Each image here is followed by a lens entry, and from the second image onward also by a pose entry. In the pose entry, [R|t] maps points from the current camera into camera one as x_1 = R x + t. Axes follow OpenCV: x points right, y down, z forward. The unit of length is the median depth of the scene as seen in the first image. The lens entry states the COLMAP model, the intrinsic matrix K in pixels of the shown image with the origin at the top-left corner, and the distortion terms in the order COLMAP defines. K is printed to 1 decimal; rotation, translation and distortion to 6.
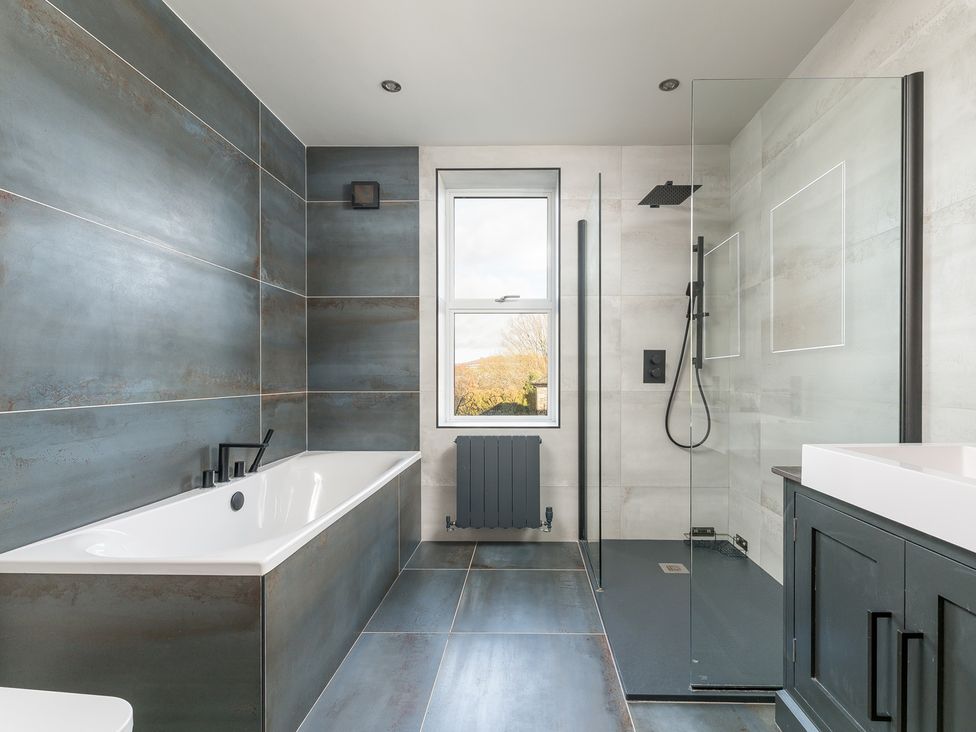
lens RADIAL K [[464.6, 0, 514.9], [0, 464.6, 381.2], [0, 0, 1]] dist [0.001271, -0.001860]
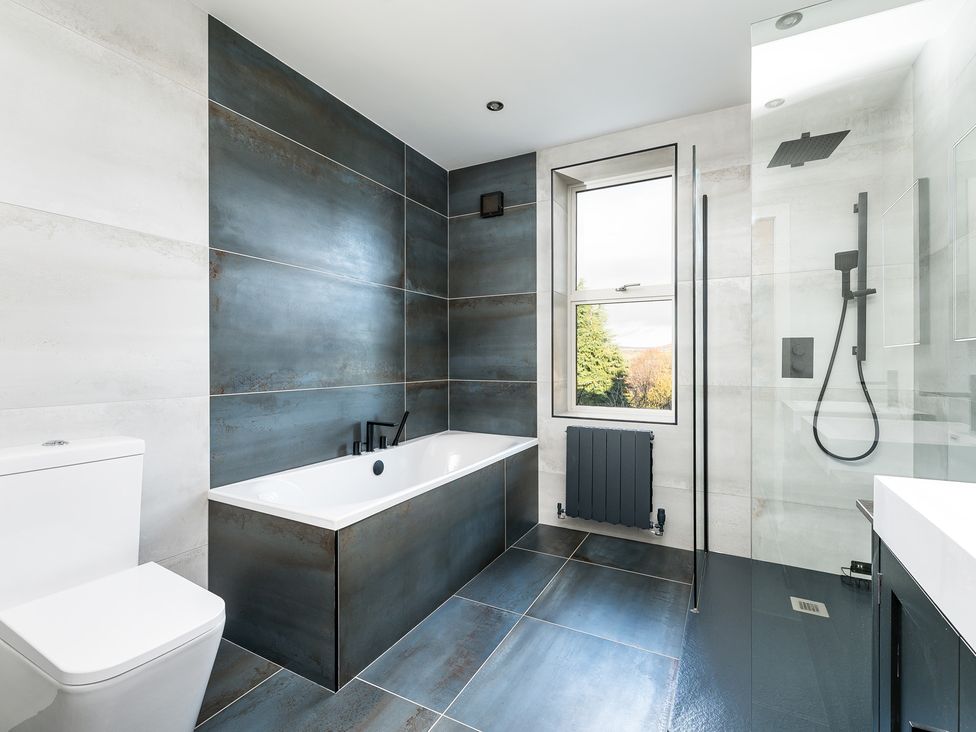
lens RADIAL K [[449.9, 0, 489.3], [0, 449.9, 363.1], [0, 0, 1]] dist [0.001715, -0.000084]
pose [[0.893308, 0.001664, -0.449442, 0.188734], [-0.003855, 0.999985, -0.003960, -0.018864], [0.449428, 0.005270, 0.893301, 0.039544]]
